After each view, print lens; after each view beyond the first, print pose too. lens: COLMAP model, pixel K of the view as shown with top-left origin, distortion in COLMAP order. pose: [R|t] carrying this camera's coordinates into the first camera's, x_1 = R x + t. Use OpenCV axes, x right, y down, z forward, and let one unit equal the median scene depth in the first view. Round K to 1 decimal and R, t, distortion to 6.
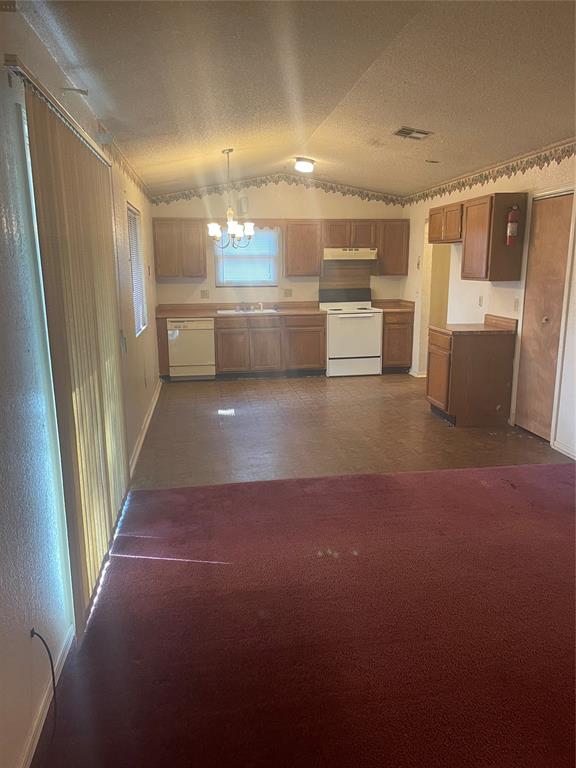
lens RADIAL K [[579.0, 0, 289.7], [0, 579.0, 392.6], [0, 0, 1]] dist [0.009525, -0.033506]
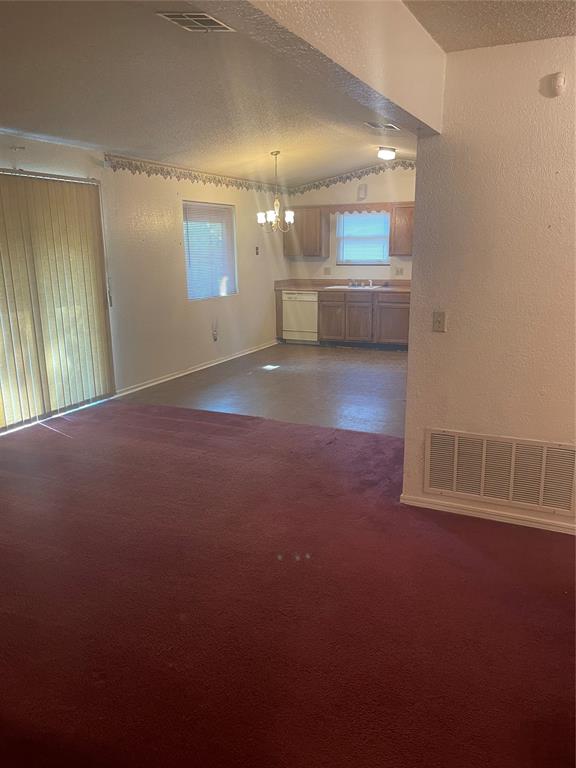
lens RADIAL K [[579.0, 0, 284.6], [0, 579.0, 379.2], [0, 0, 1]] dist [0.009525, -0.033506]
pose [[0.817730, 0.123743, -0.562143, 0.475976], [-0.117810, 0.991924, 0.046975, -0.001579], [0.563417, 0.027813, 0.825705, 0.010702]]
